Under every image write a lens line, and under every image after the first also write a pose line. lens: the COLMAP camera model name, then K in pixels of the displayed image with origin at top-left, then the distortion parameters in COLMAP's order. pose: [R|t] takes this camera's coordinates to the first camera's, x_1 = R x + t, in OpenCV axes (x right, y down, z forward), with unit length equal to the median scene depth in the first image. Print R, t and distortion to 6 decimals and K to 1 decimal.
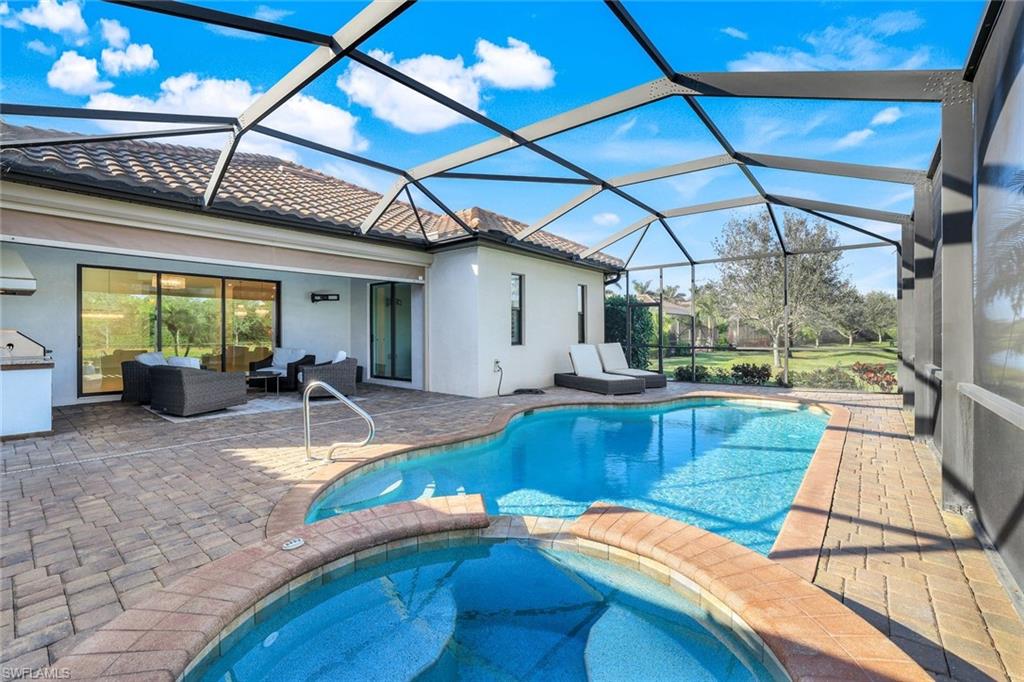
lens RADIAL K [[436.5, 0, 510.4], [0, 436.5, 336.3], [0, 0, 1]] dist [-0.015372, 0.000728]
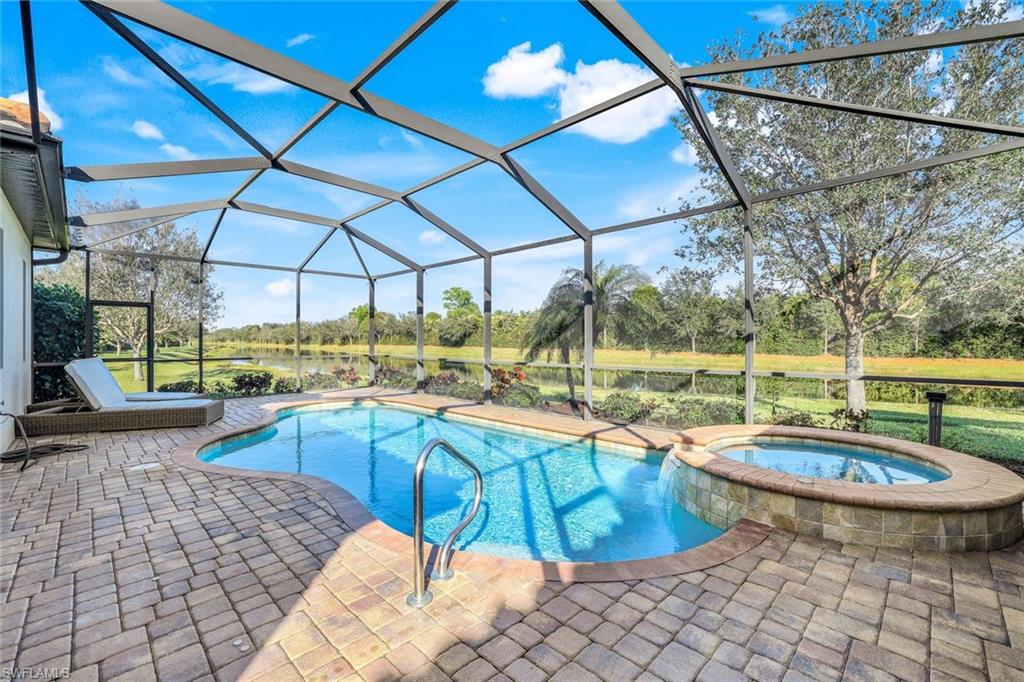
lens RADIAL K [[436.5, 0, 510.4], [0, 436.5, 336.3], [0, 0, 1]] dist [-0.015372, 0.000728]
pose [[0.101615, 0.008711, 0.994786, -0.434236], [0.009685, 0.999906, -0.009745, -0.007842], [-0.994777, 0.010625, 0.101521, 0.380952]]
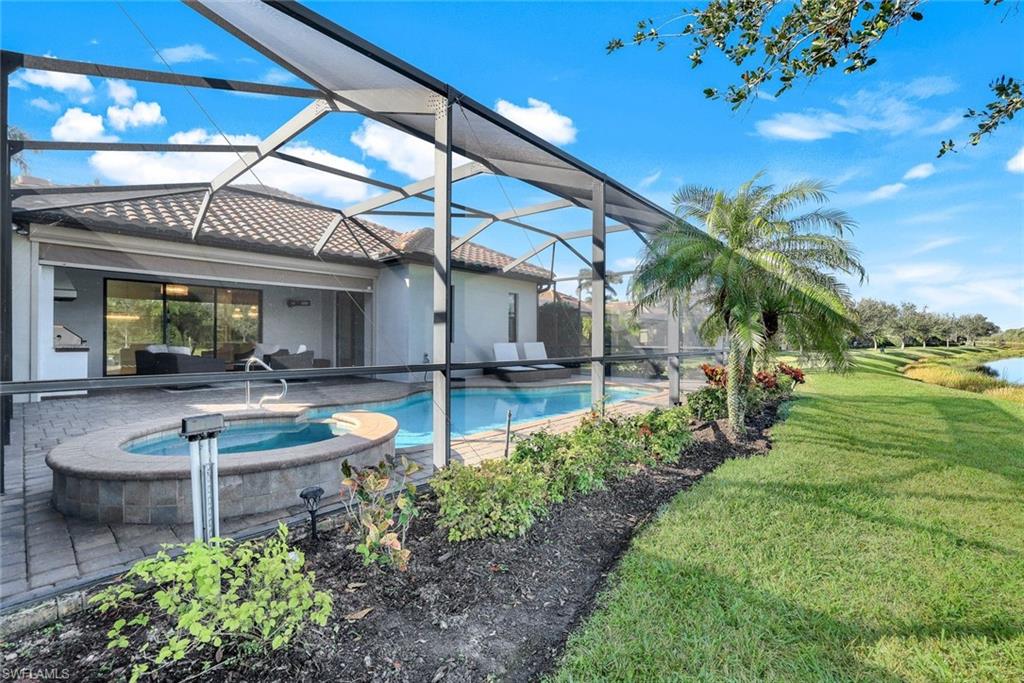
lens RADIAL K [[450.7, 0, 512.0], [0, 450.7, 341.5], [0, 0, 1]] dist [-0.008236, 0.000496]
pose [[0.999095, 0.008101, -0.041750, 0.278241], [-0.008206, 0.999964, -0.002338, 0.020520], [0.041730, 0.002678, 0.999125, -0.293032]]
